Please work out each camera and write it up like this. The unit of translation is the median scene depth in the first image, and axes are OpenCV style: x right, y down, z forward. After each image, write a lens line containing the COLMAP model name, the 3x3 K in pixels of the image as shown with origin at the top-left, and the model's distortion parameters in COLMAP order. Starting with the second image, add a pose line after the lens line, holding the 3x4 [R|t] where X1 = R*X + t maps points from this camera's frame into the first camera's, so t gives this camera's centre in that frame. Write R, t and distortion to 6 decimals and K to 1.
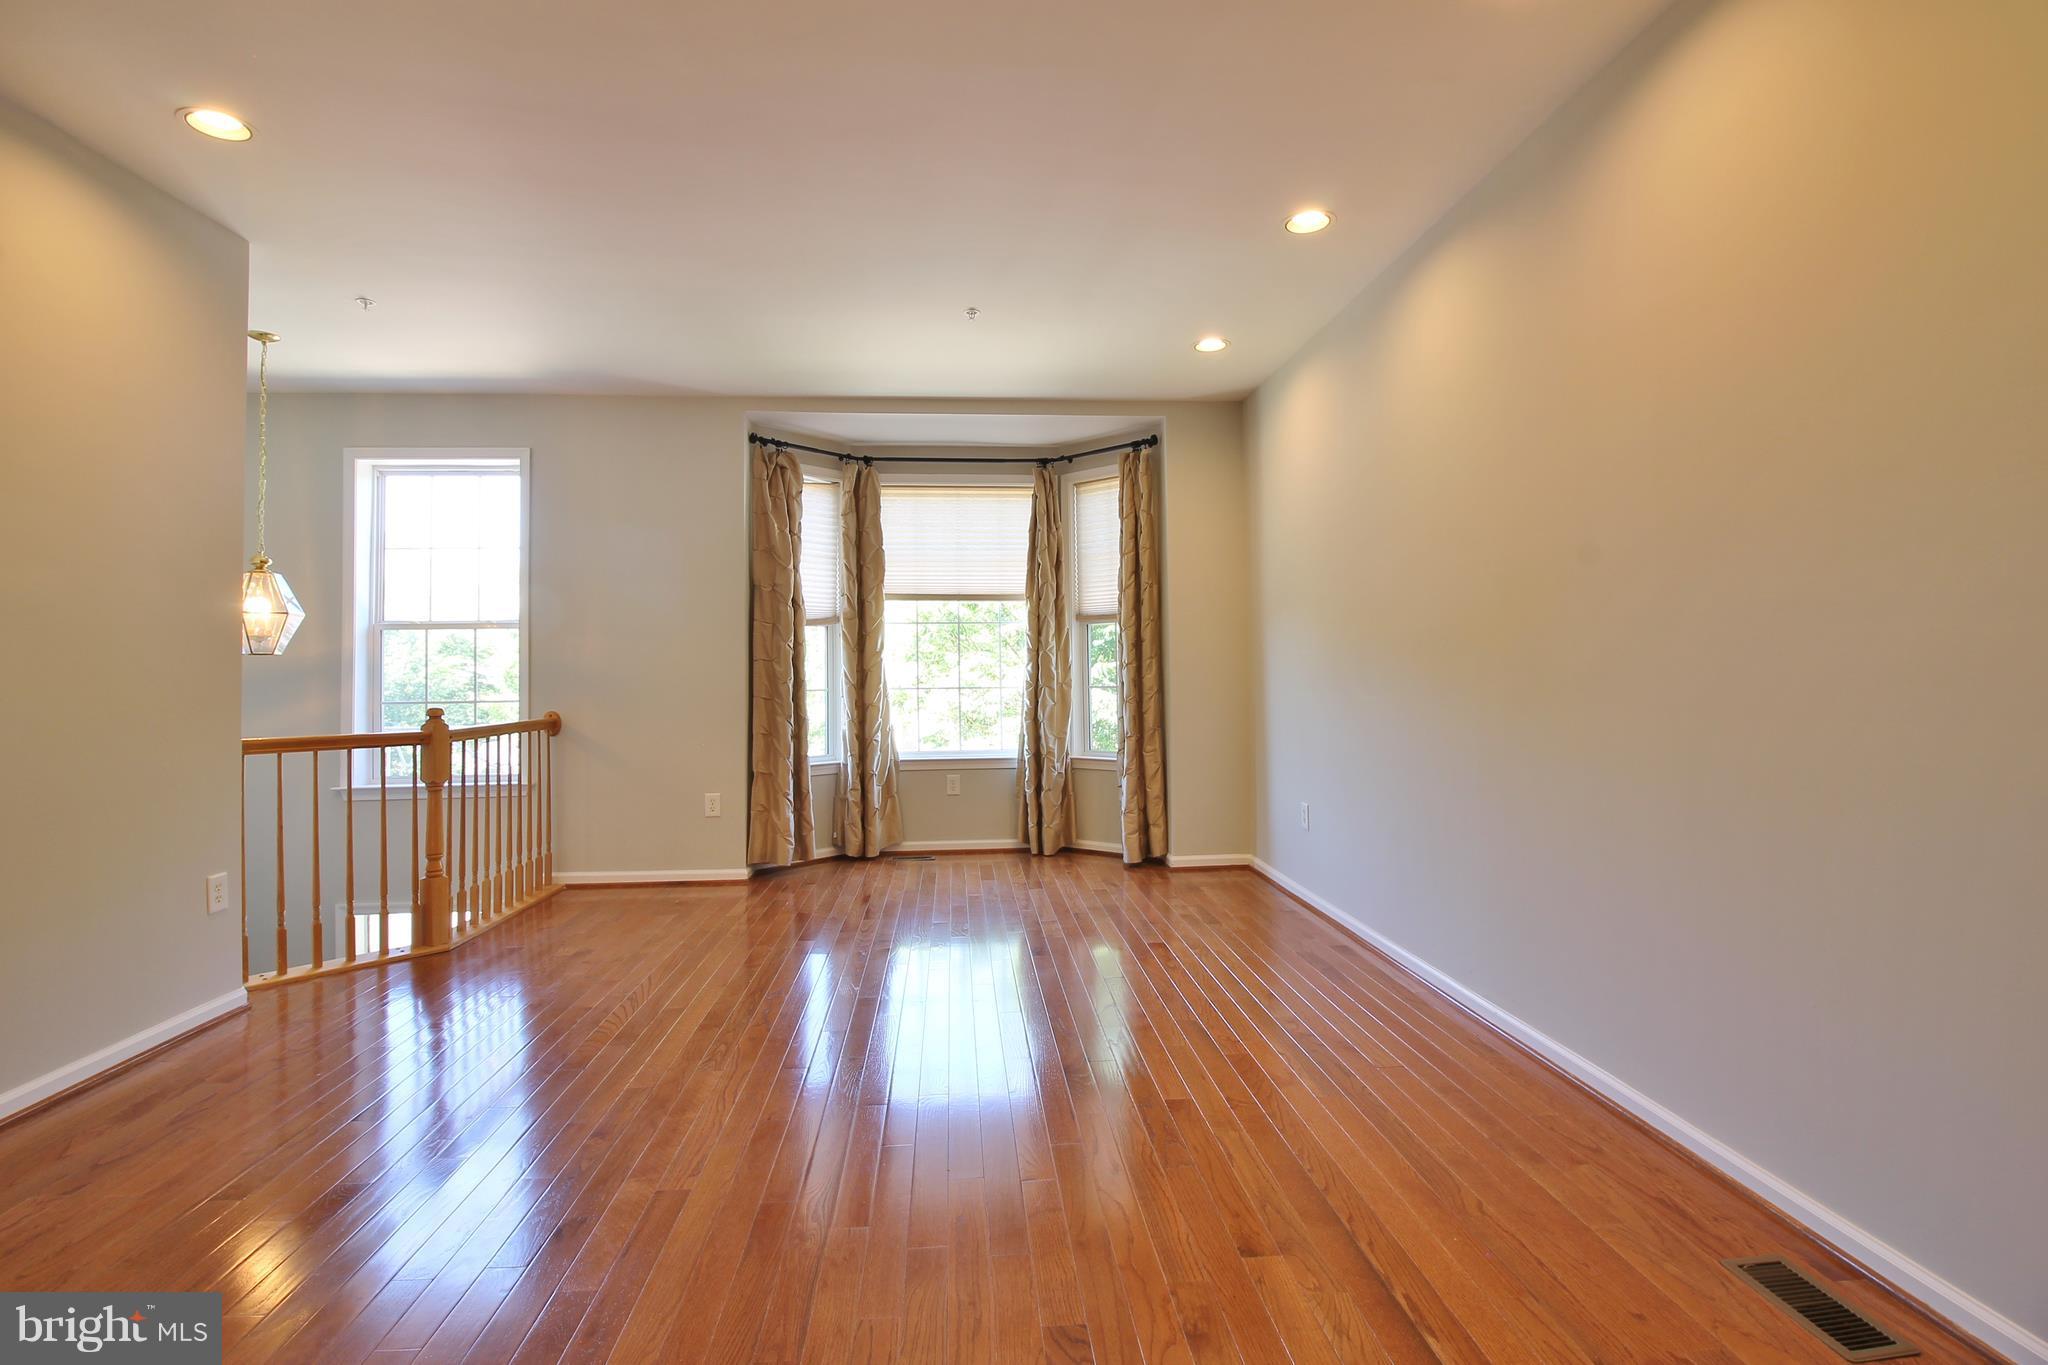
lens RADIAL K [[955.4, 0, 1019.4], [0, 955.4, 651.7], [0, 0, 1]] dist [-0.002931, -0.009749]
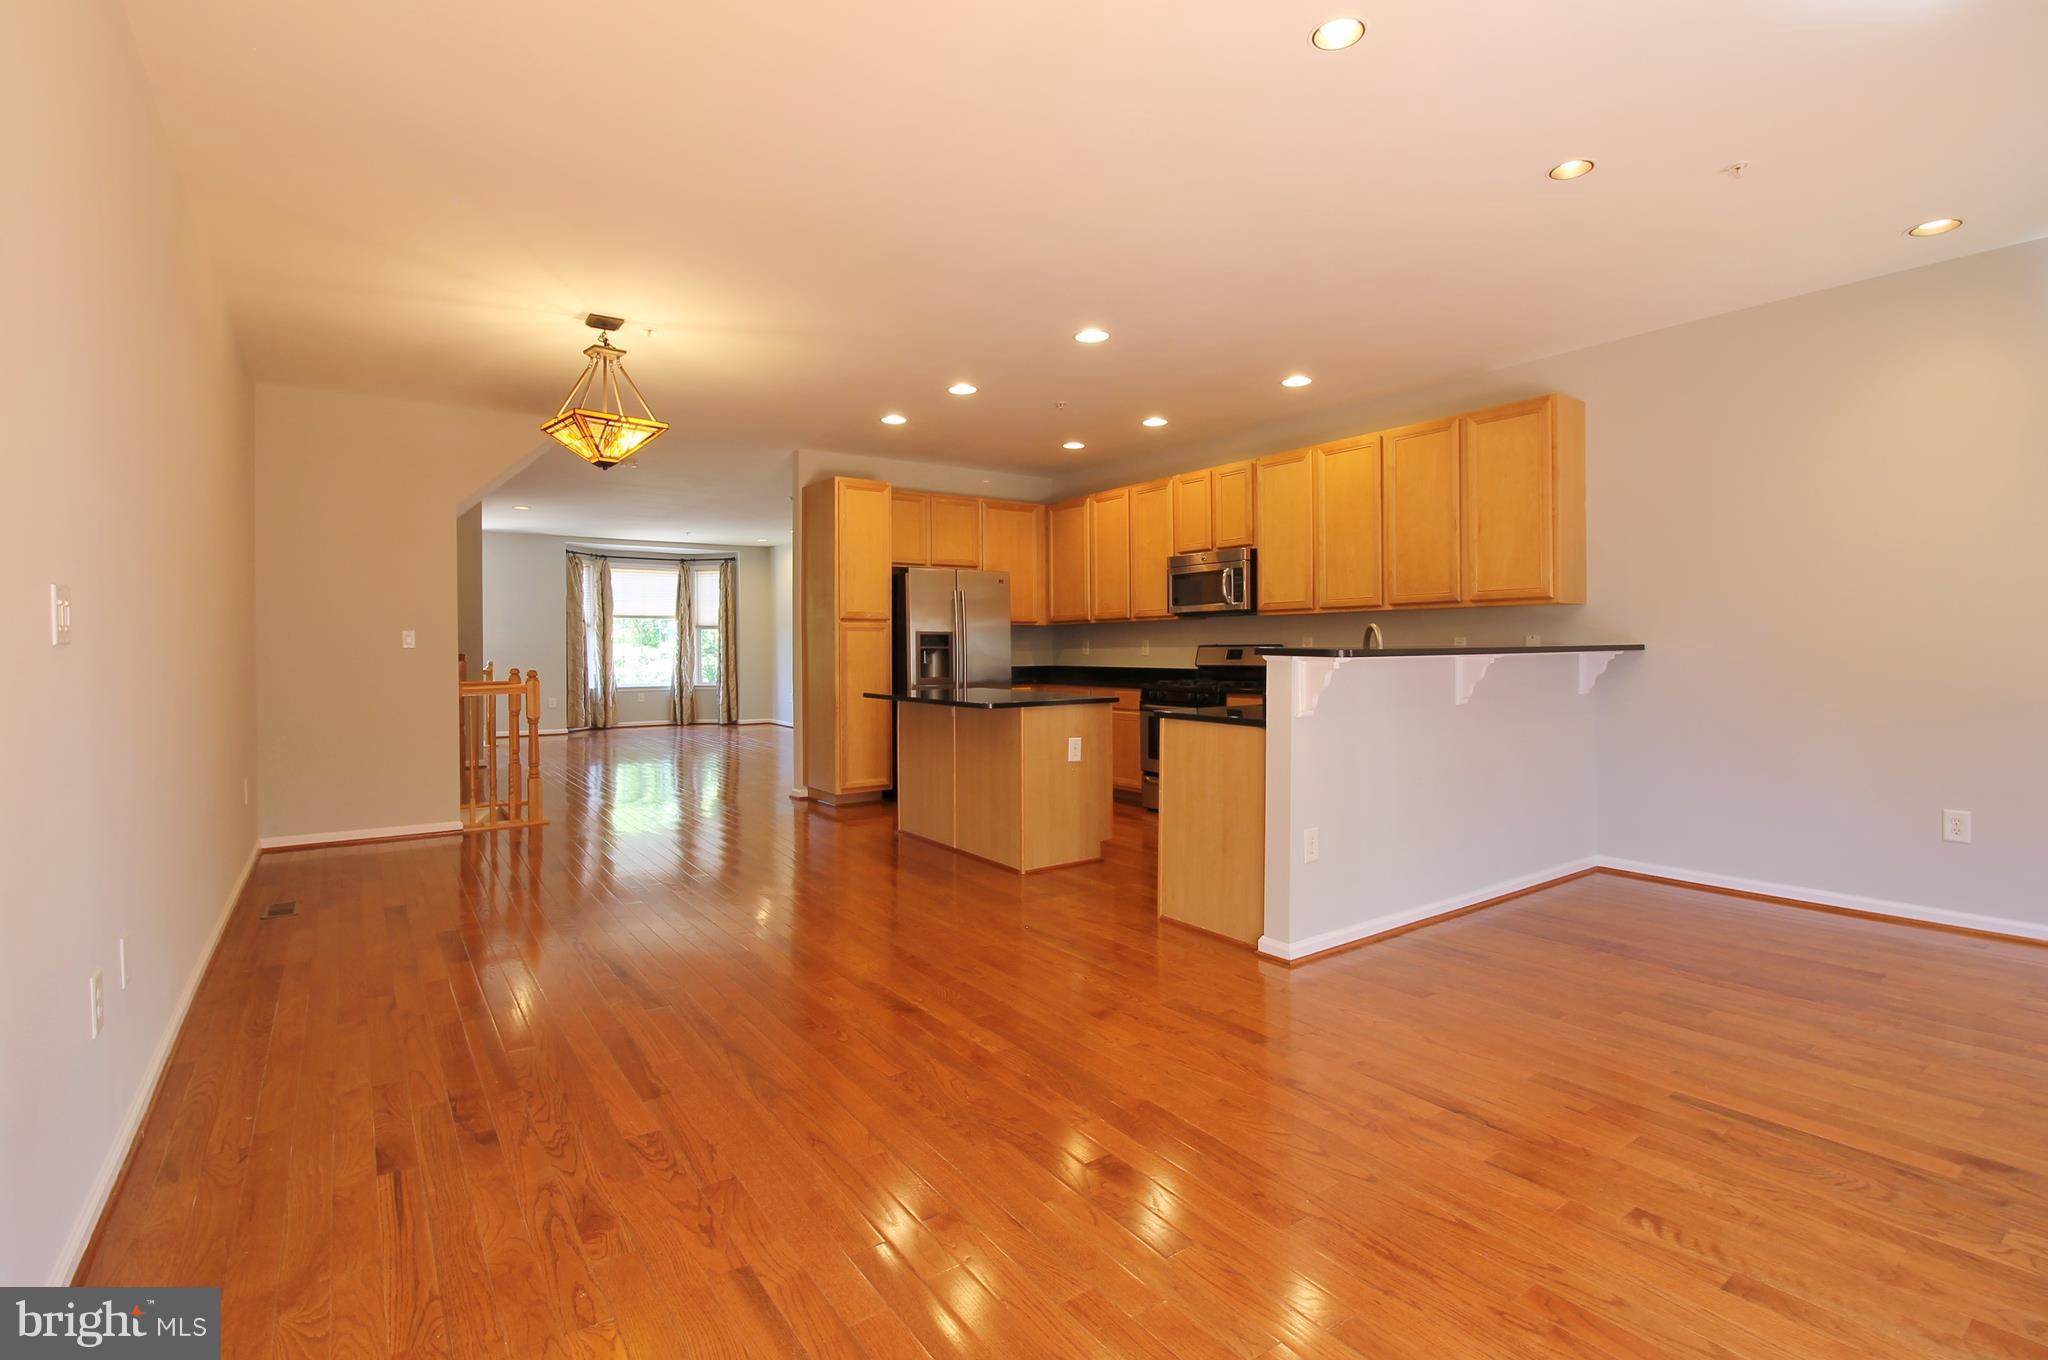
lens RADIAL K [[955.4, 0, 1025.9], [0, 955.4, 644.8], [0, 0, 1]] dist [-0.002931, -0.009749]
pose [[0.856352, 0.006691, 0.516350, -0.514071], [-0.013743, 0.999857, 0.009836, -0.027712], [-0.516210, -0.015520, 0.856321, -1.615675]]
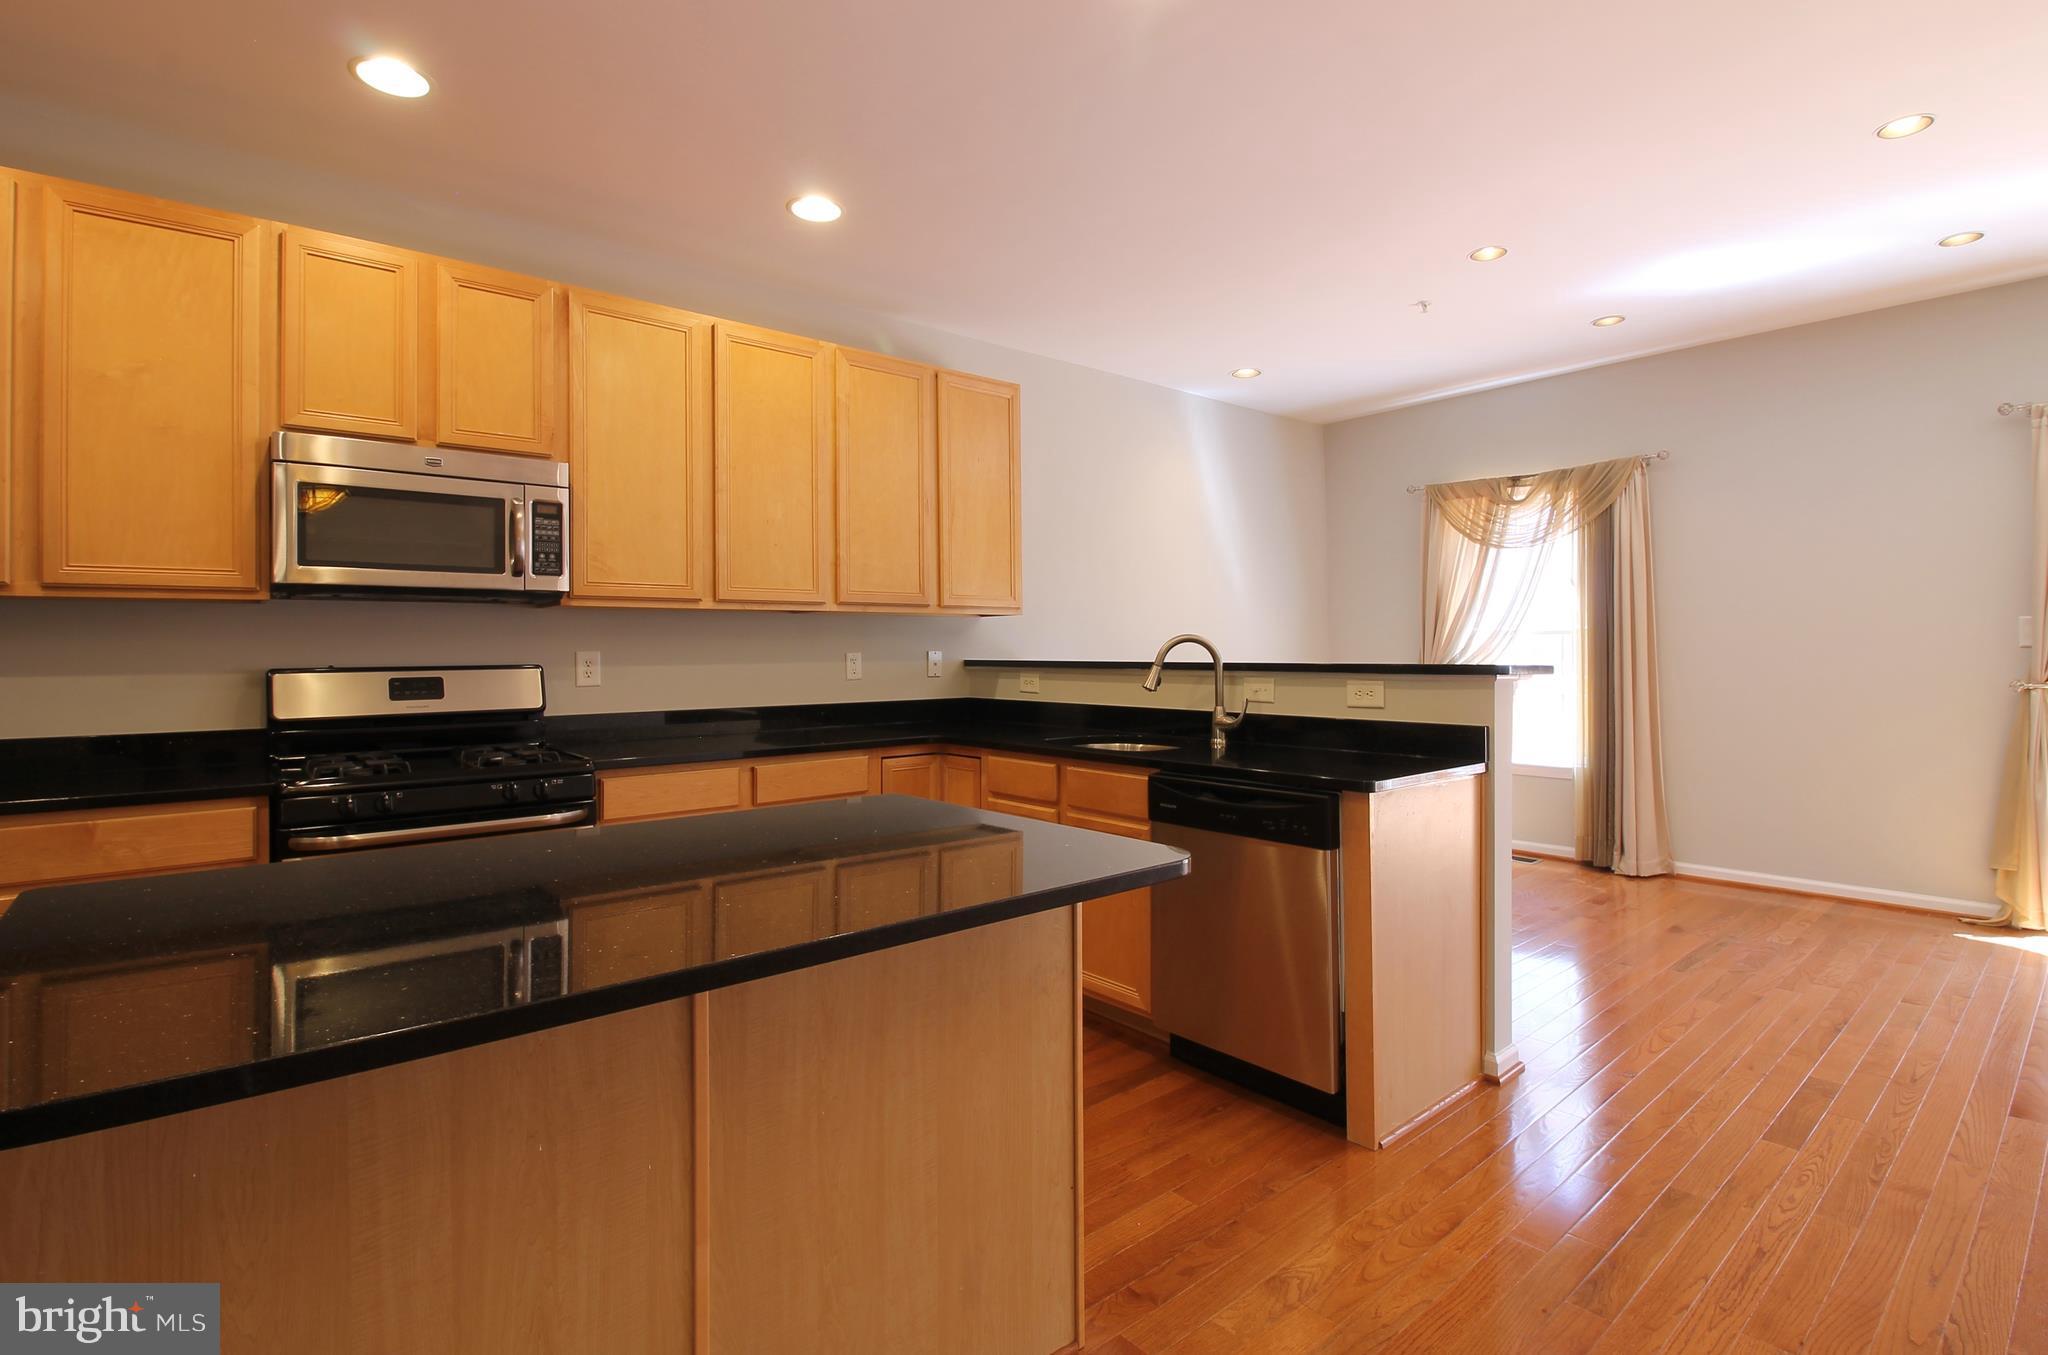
lens RADIAL K [[965.3, 0, 1031.3], [0, 965.3, 636.1], [0, 0, 1]] dist [-0.005246, -0.008732]
pose [[-0.589882, 0.026599, 0.807051, -0.300292], [-0.003927, 0.999351, -0.035807, -0.018418], [-0.807480, -0.024292, -0.589395, -0.671387]]
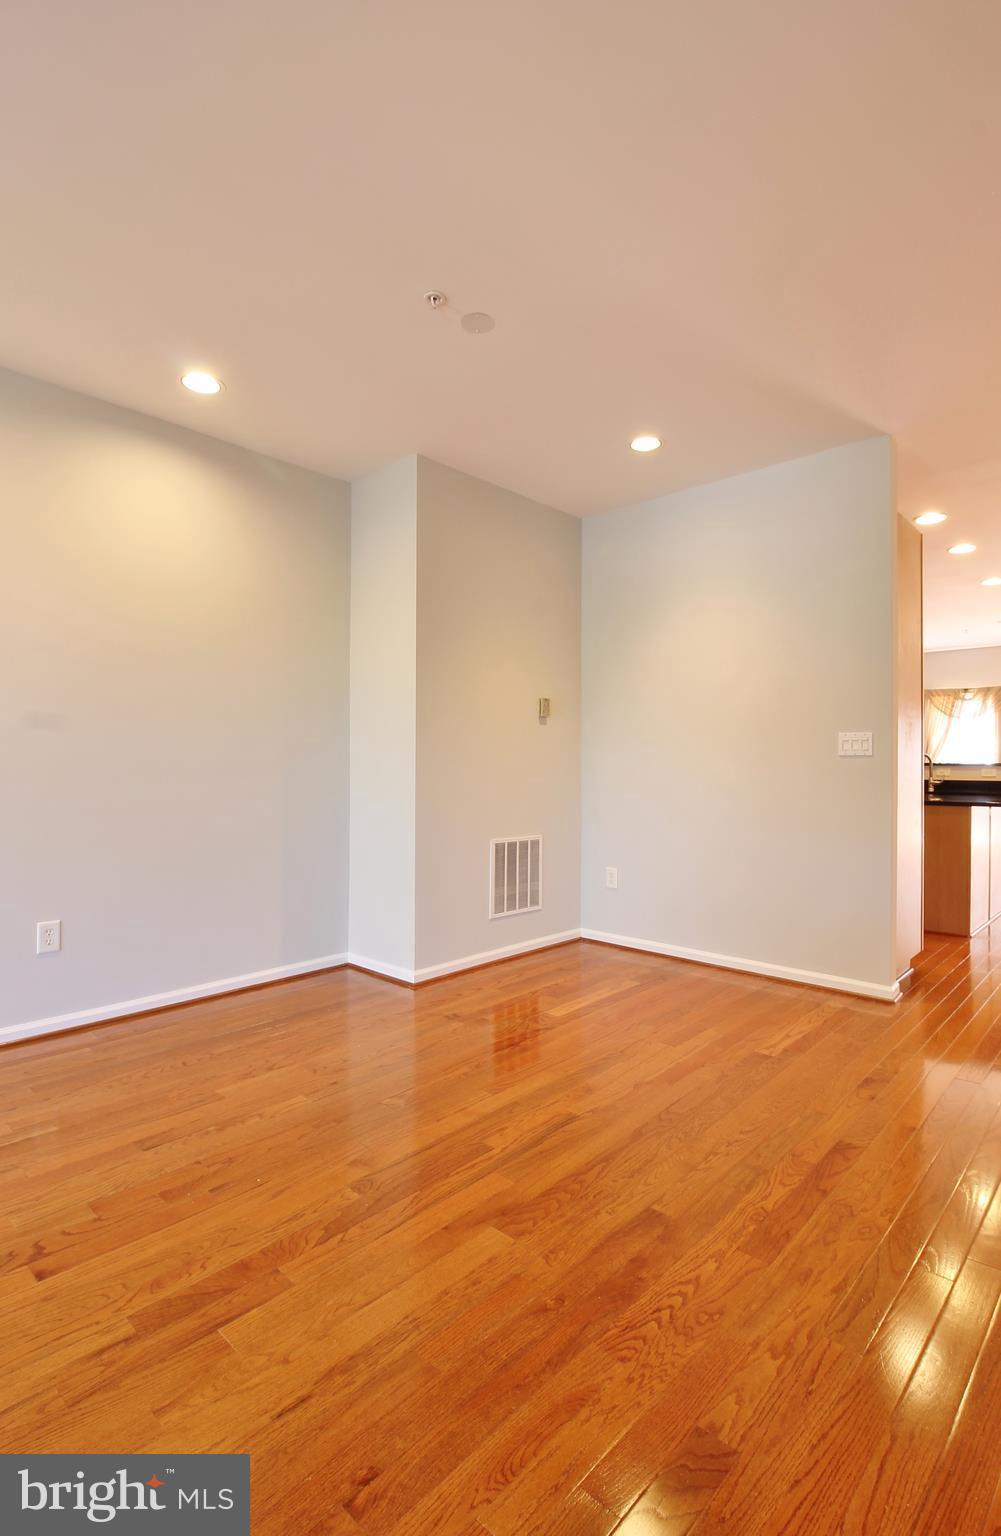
lens RADIAL K [[735.3, 0, 531.6], [0, 735.3, 755.0], [0, 0, 1]] dist [0.003593, 0.000163]
pose [[-0.694212, 0.017900, 0.719548, -0.355925], [-0.009206, 0.999388, -0.033744, 0.013769], [-0.719712, -0.030050, -0.693622, 0.352880]]
